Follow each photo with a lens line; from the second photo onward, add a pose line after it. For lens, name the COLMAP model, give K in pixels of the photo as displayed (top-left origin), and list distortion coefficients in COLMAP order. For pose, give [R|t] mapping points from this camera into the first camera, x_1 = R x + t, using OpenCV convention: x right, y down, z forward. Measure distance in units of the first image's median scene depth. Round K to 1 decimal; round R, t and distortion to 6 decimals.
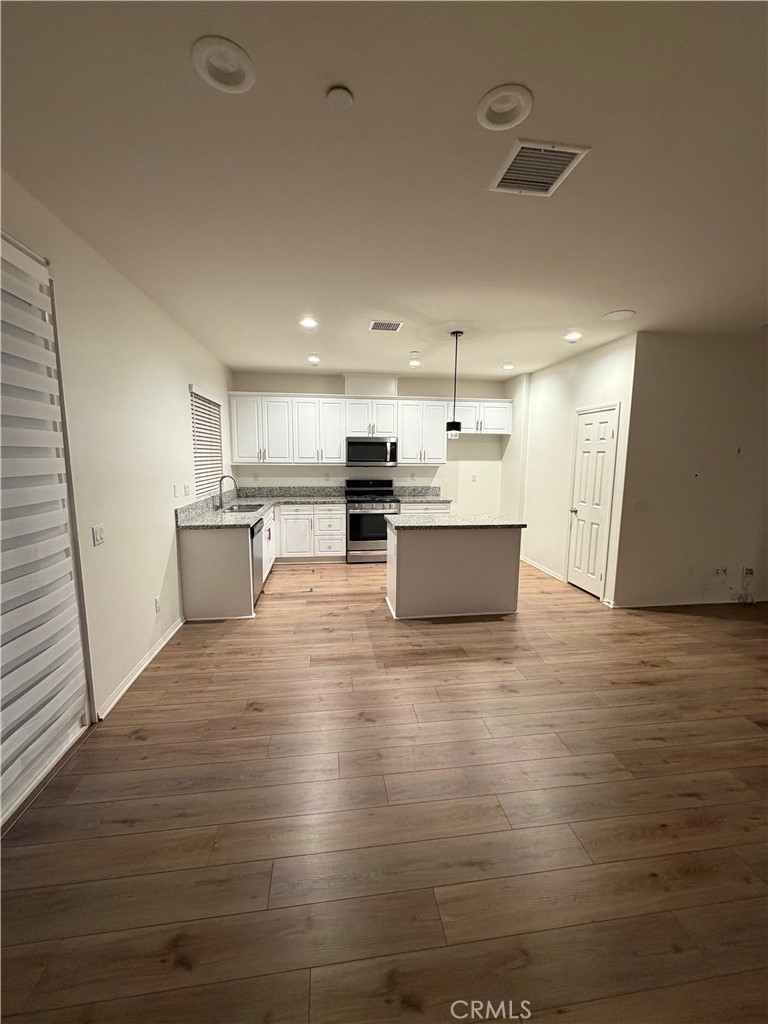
lens RADIAL K [[406.4, 0, 382.1], [0, 406.4, 509.8], [0, 0, 1]] dist [-0.002044, 0.000522]
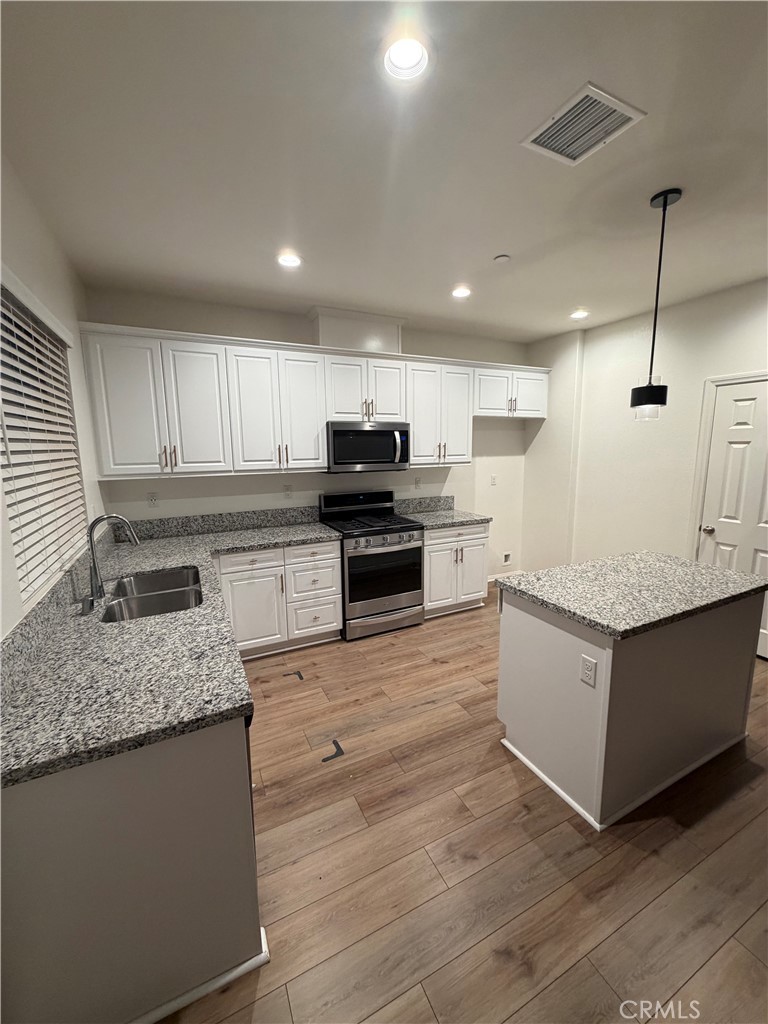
lens RADIAL K [[406.4, 0, 382.6], [0, 406.4, 509.9], [0, 0, 1]] dist [-0.002044, 0.000522]
pose [[0.948624, -0.068029, 0.309005, -0.203894], [0.060377, 0.997587, 0.034272, -0.072022], [-0.310591, -0.013855, 0.950443, 0.441812]]
